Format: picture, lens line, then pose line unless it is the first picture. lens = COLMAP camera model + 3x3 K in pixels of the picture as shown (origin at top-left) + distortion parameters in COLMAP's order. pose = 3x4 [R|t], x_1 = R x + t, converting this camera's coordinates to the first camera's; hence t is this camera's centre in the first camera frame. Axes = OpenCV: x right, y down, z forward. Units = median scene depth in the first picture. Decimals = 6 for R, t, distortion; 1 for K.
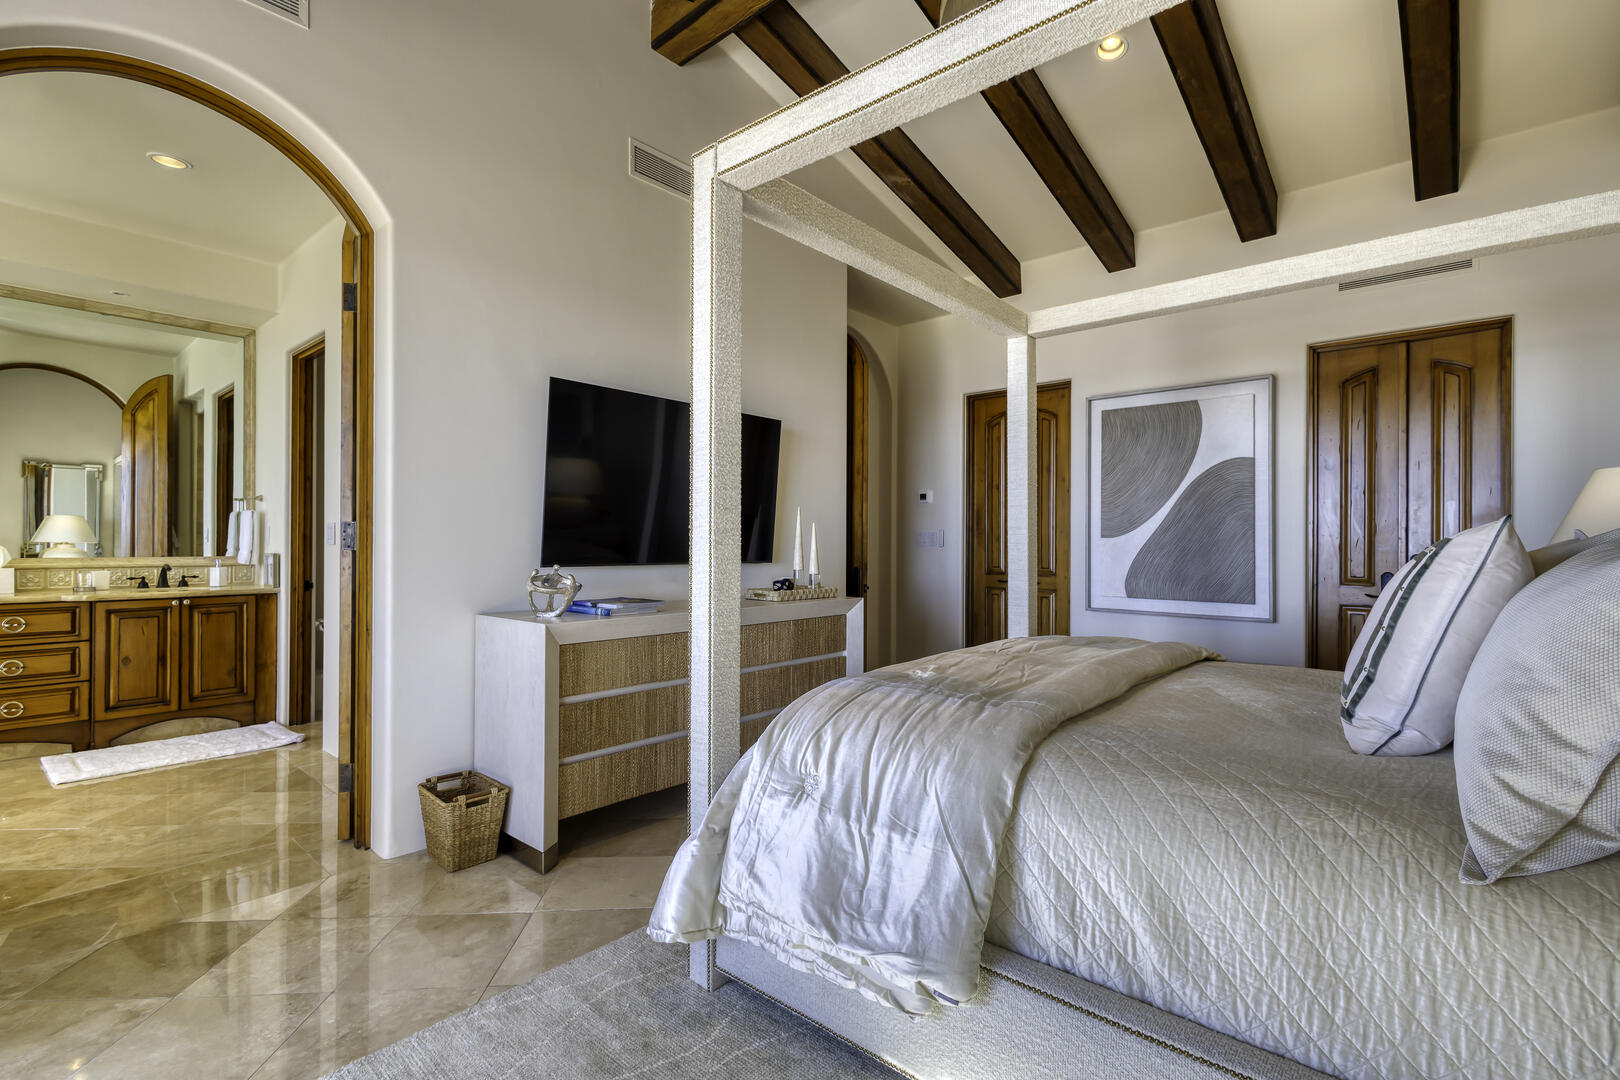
lens RADIAL K [[741.1, 0, 809.6], [0, 741.1, 540.1], [0, 0, 1]] dist [0.009159, -0.000279]
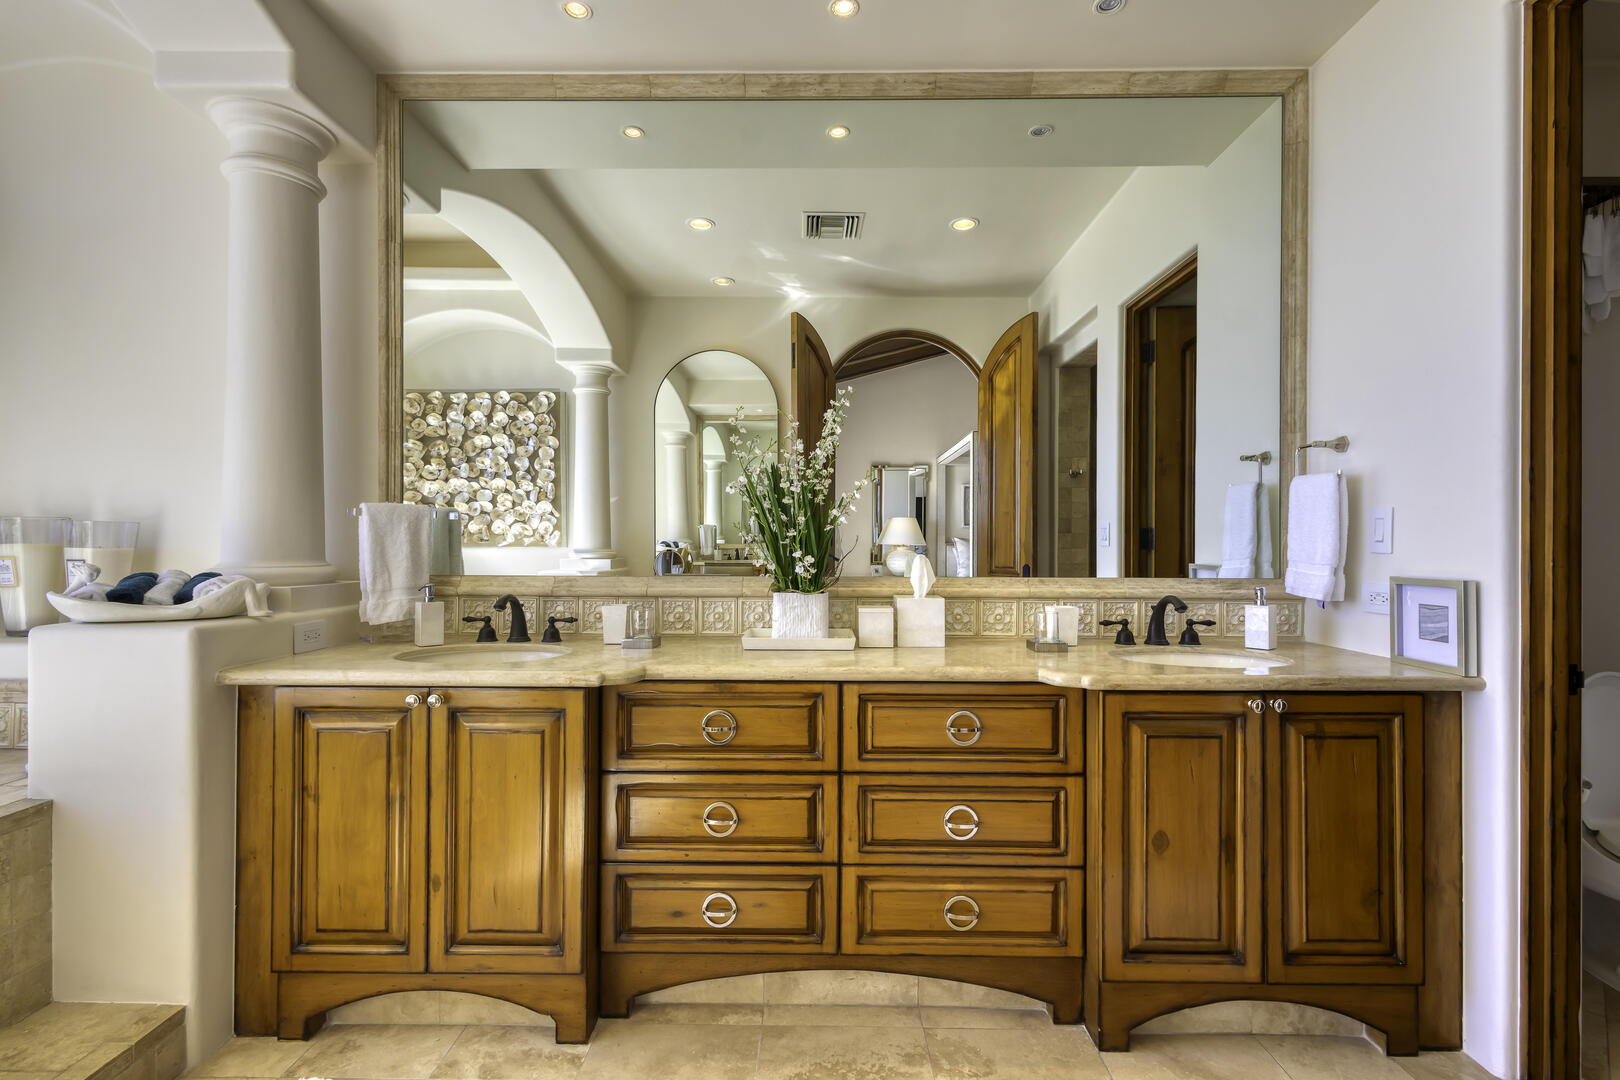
lens RADIAL K [[741.1, 0, 809.6], [0, 741.1, 540.1], [0, 0, 1]] dist [0.009159, -0.000279]
pose [[0.652197, -0.005738, -0.758028, -0.696865], [0.003235, 0.999983, -0.004787, -0.000710], [0.758043, 0.000670, 0.652205, 0.563399]]
